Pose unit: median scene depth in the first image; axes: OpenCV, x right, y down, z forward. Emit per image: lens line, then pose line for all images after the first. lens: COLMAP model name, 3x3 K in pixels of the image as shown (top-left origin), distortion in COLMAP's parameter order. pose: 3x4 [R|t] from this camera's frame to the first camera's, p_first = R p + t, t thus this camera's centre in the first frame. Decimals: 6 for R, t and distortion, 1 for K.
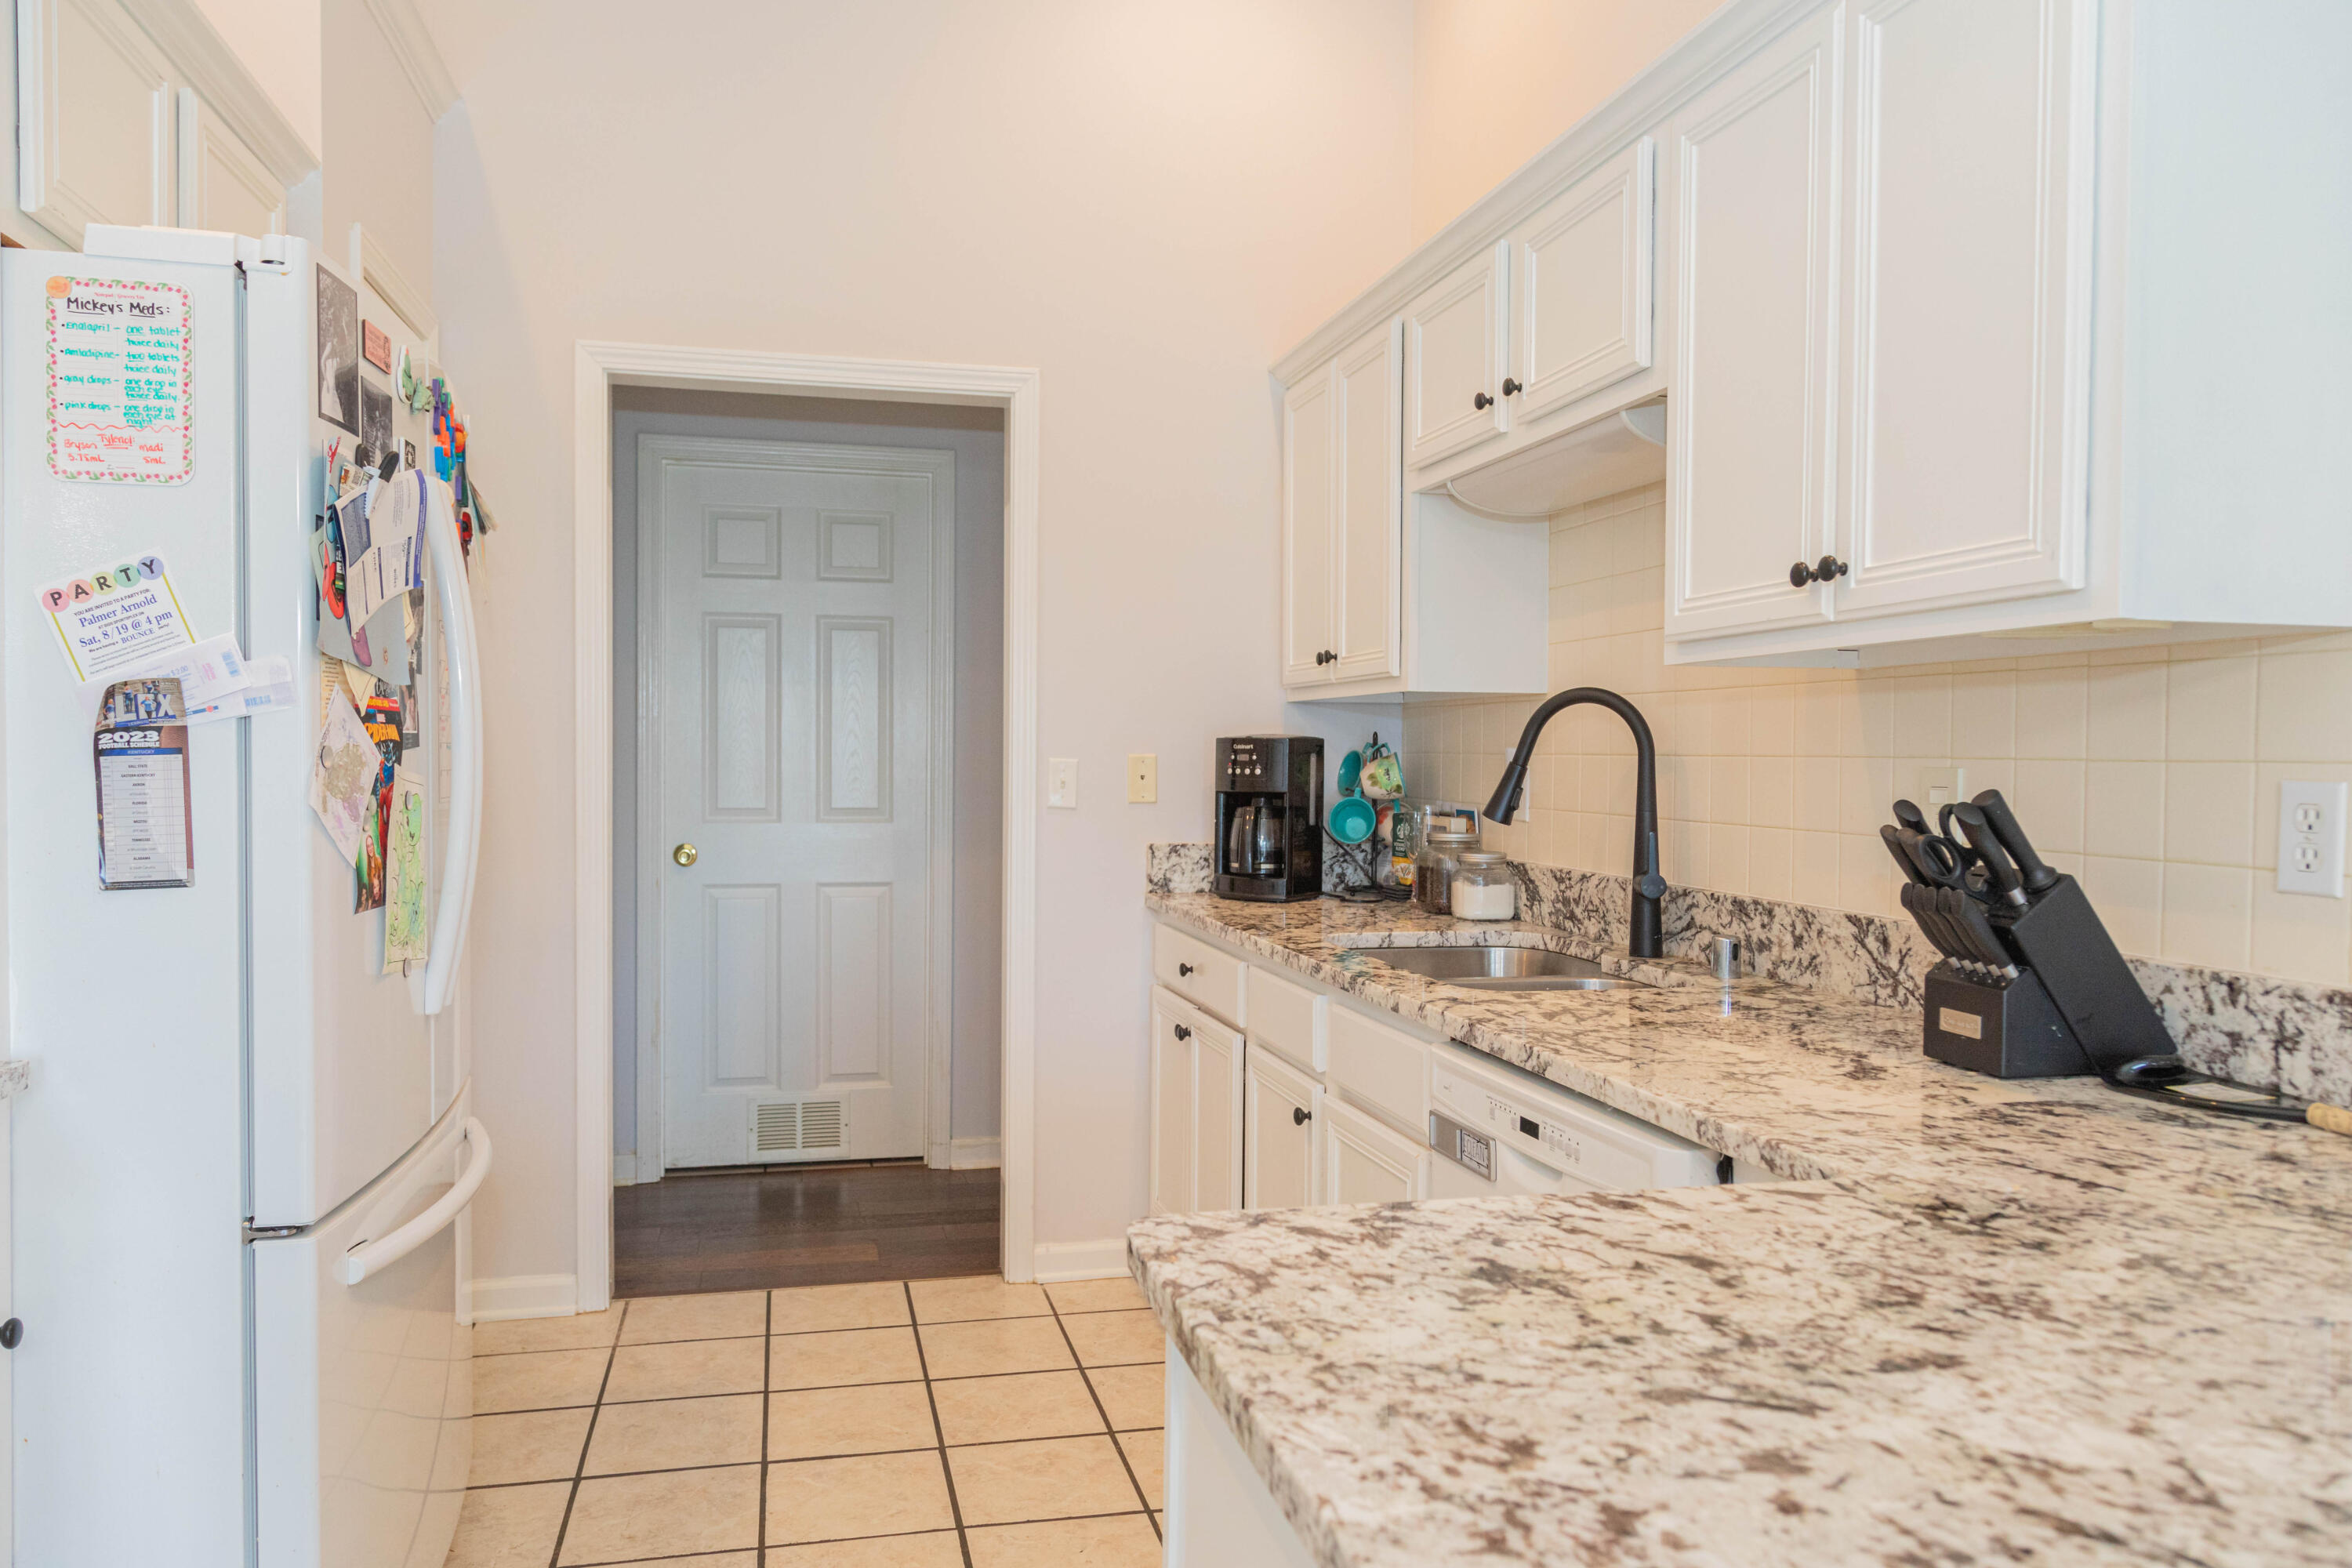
lens RADIAL K [[1590.3, 0, 1148.0], [0, 1590.3, 803.9], [0, 0, 1]] dist [-0.002527, -0.000537]
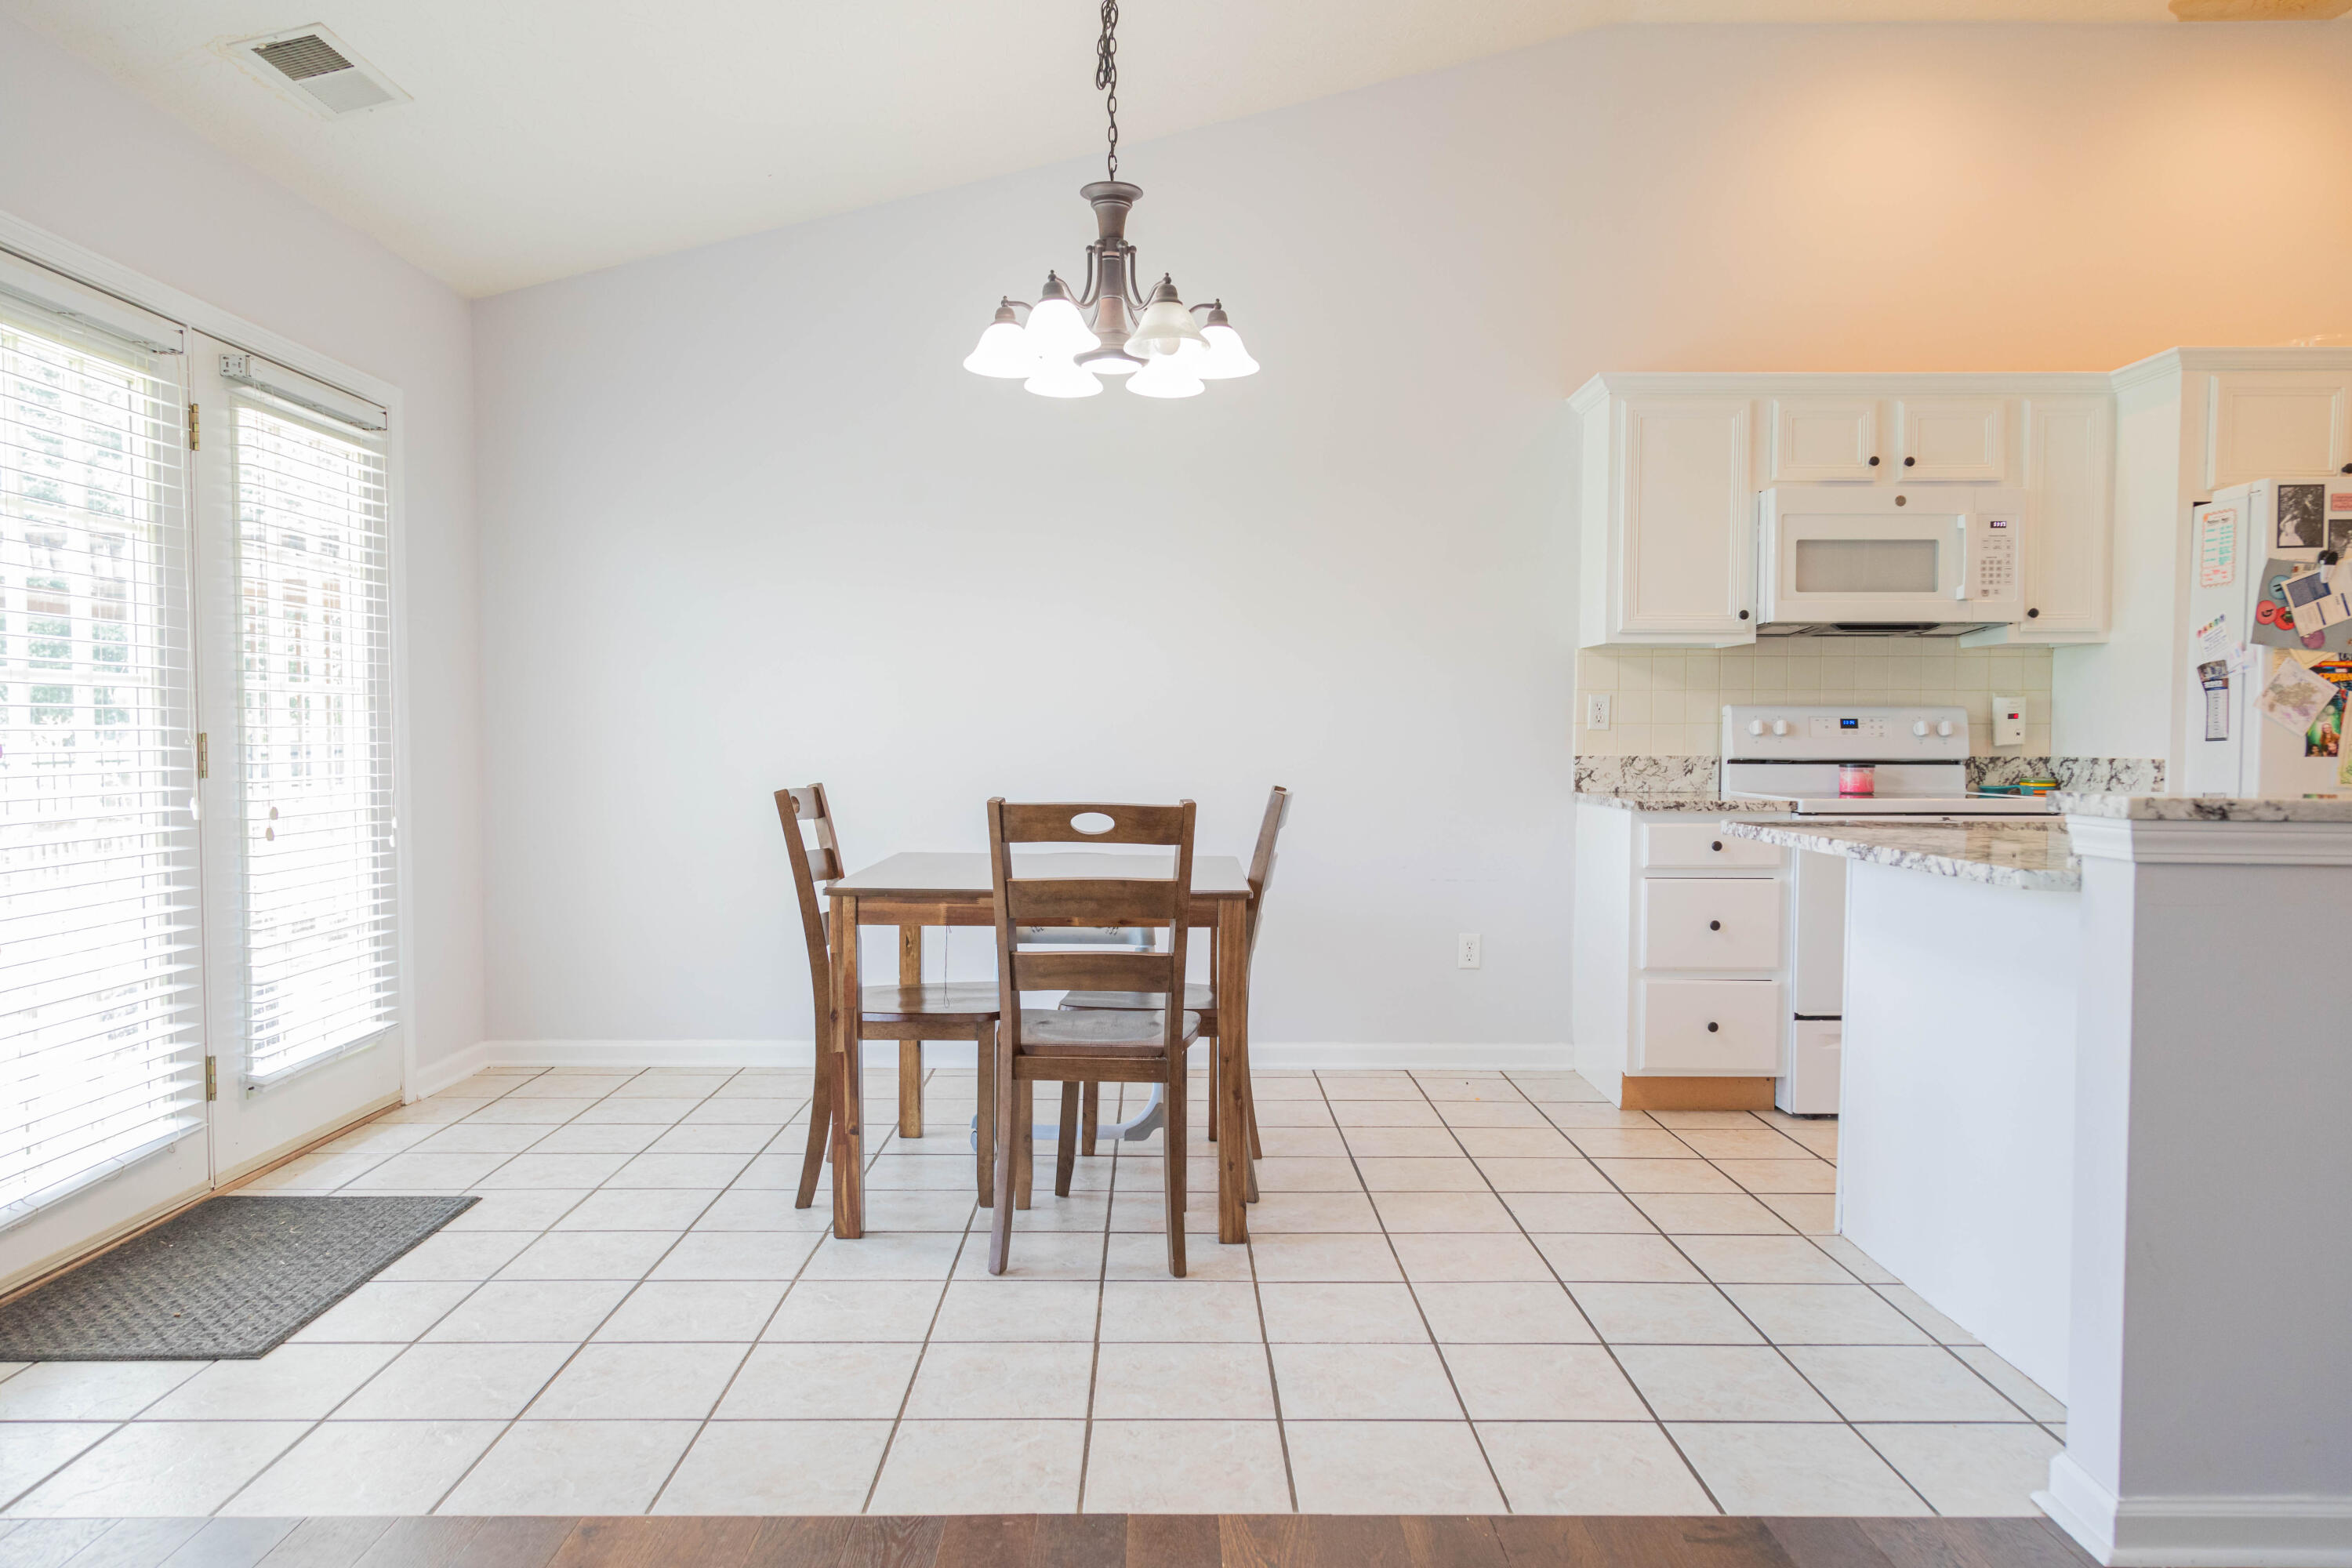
lens RADIAL K [[1557.9, 0, 1177.4], [0, 1557.9, 796.1], [0, 0, 1]] dist [0.016364, 0.001509]
pose [[-0.215707, 0.031046, -0.975965, 2.300949], [-0.031739, 0.998743, 0.038785, 0.099649], [0.975942, 0.039342, -0.214450, -0.116136]]
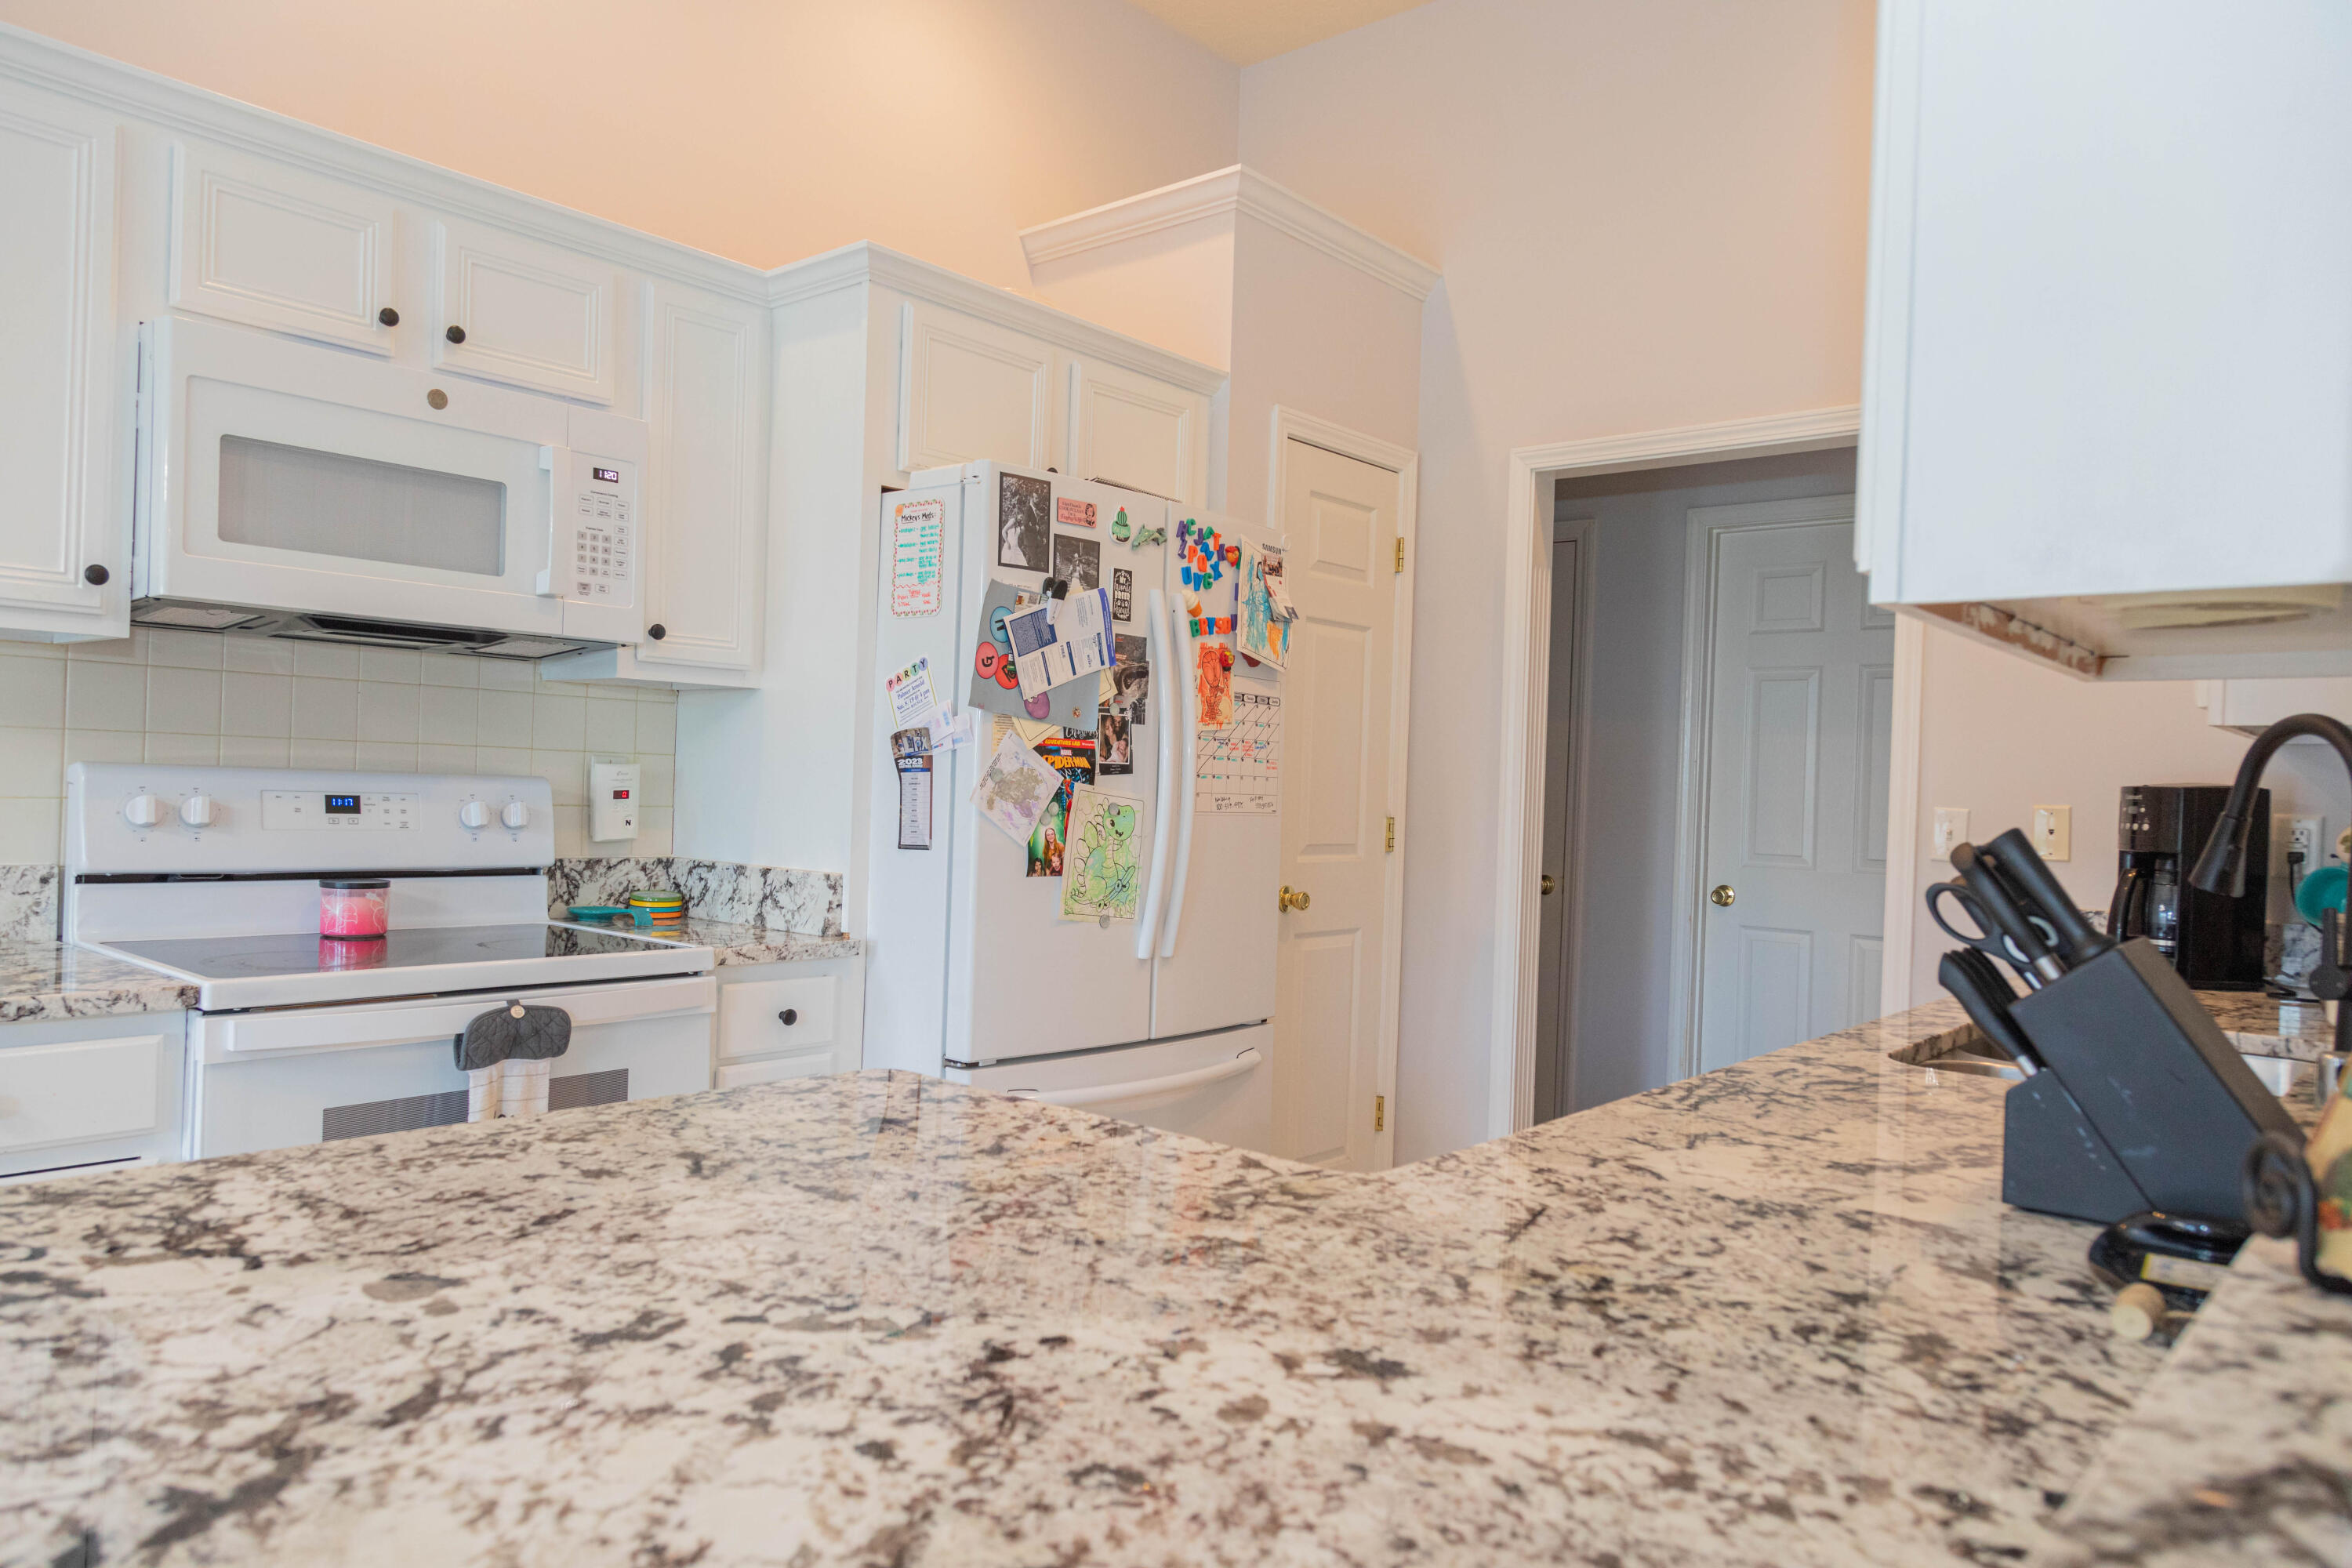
lens RADIAL K [[1557.9, 0, 1177.4], [0, 1557.9, 796.1], [0, 0, 1]] dist [0.016364, 0.001509]
pose [[0.594140, 0.017917, -0.804162, 0.912509], [-0.053150, 0.998441, -0.017024, 0.009229], [0.802604, 0.052856, 0.594167, 0.222940]]
